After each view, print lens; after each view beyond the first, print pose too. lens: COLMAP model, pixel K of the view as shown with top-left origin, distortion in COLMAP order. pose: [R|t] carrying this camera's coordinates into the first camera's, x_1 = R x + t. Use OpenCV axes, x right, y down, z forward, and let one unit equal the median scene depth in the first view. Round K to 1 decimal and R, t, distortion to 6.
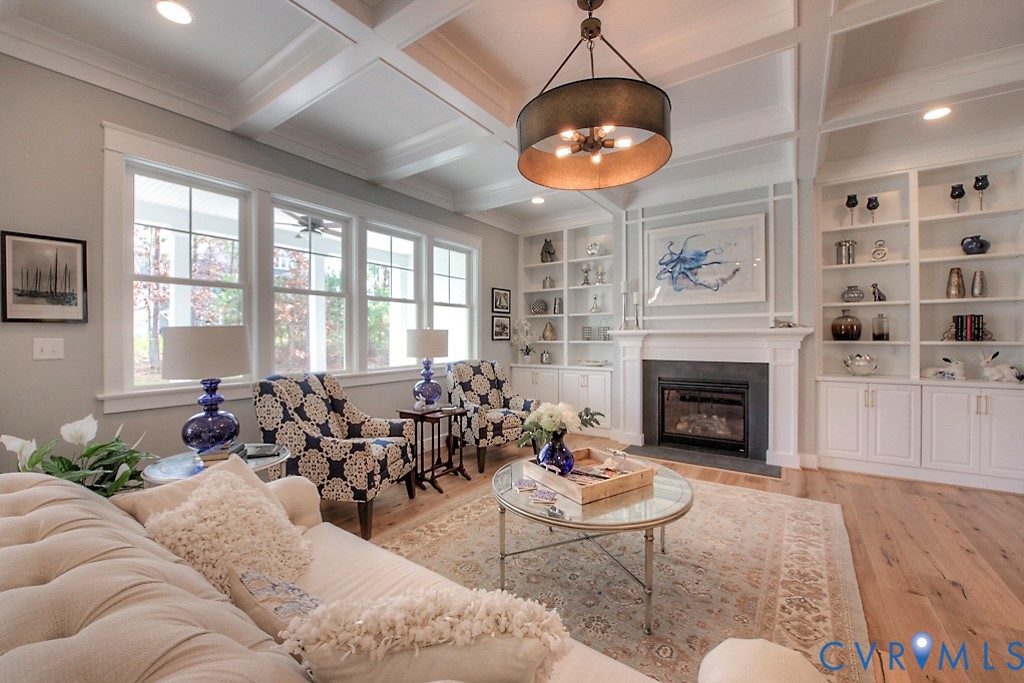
lens RADIAL K [[405.4, 0, 518.9], [0, 405.4, 339.3], [0, 0, 1]] dist [-0.022324, -0.000045]
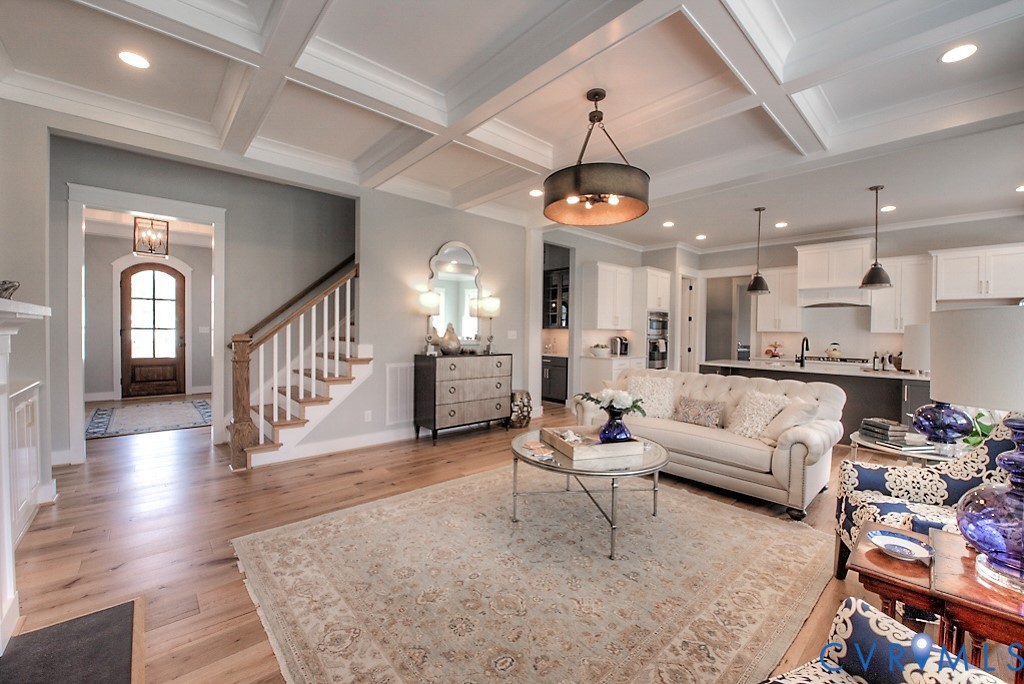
lens RADIAL K [[405.4, 0, 518.9], [0, 405.4, 339.8], [0, 0, 1]] dist [-0.022324, -0.000045]
pose [[-0.974256, -0.012890, 0.225078, 0.082609], [-0.007694, 0.999684, 0.023946, -0.007086], [-0.225315, 0.021598, -0.974047, 1.816402]]
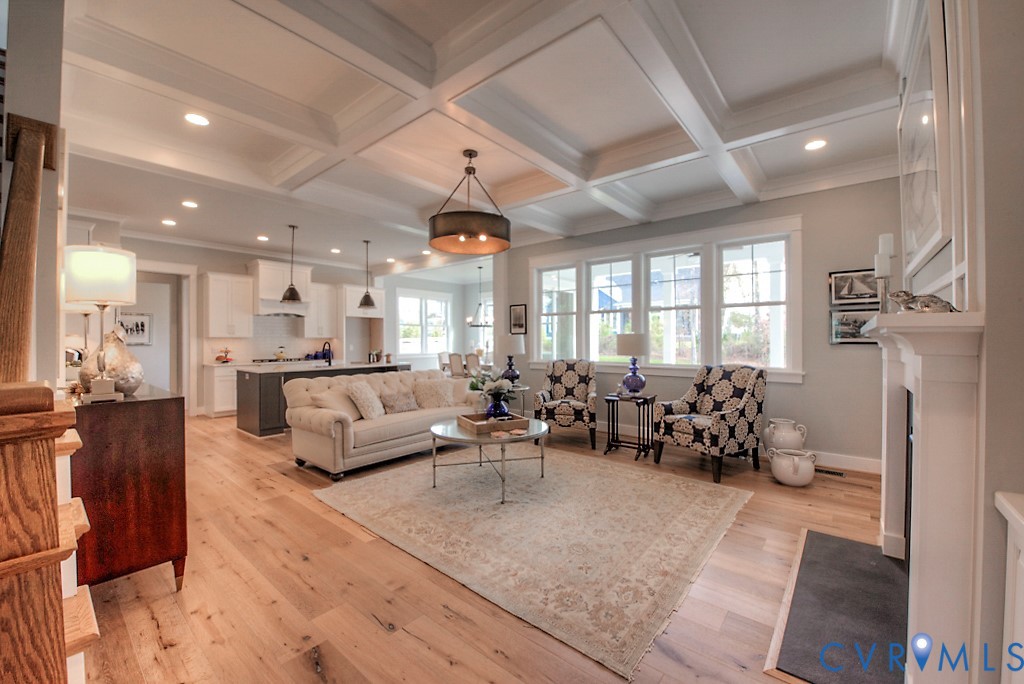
lens RADIAL K [[409.1, 0, 512.0], [0, 409.1, 342.0], [0, 0, 1]] dist [-0.001113, -0.000042]
pose [[-0.094499, 0.008722, -0.995487, 1.472739], [-0.003376, 0.999953, 0.009082, -0.011620], [0.995519, 0.004219, -0.094465, 0.999686]]
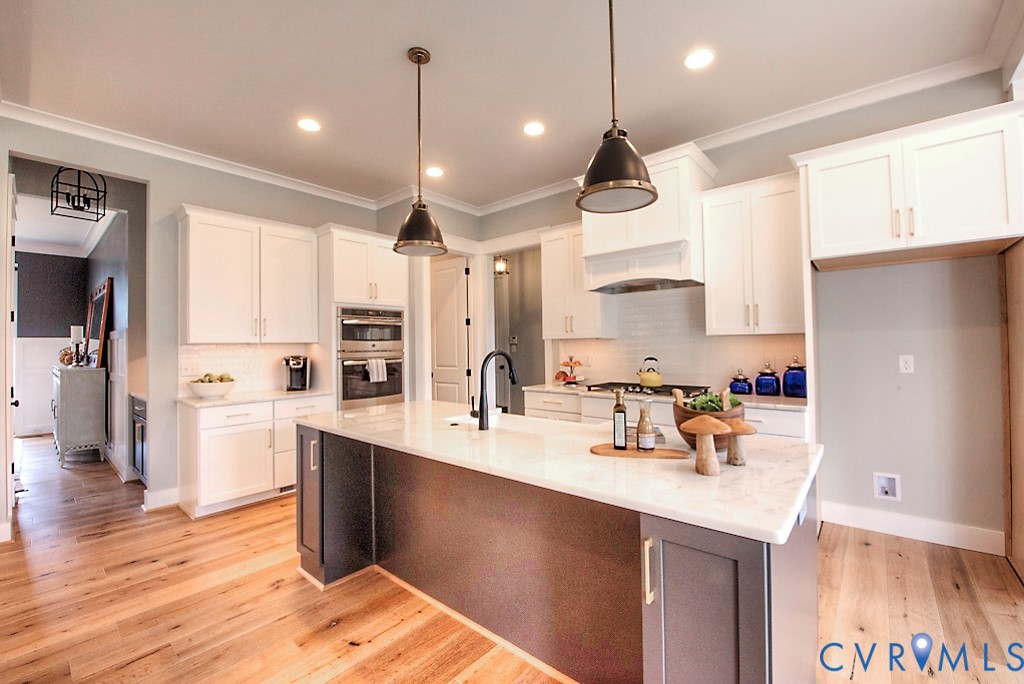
lens RADIAL K [[430.6, 0, 514.2], [0, 430.6, 337.4], [0, 0, 1]] dist [-0.001892, -0.000136]
pose [[-0.993914, 0.021737, 0.107992, -0.895505], [0.020337, 0.999695, -0.014046, 0.002085], [-0.108265, -0.011764, -0.994052, 0.516950]]
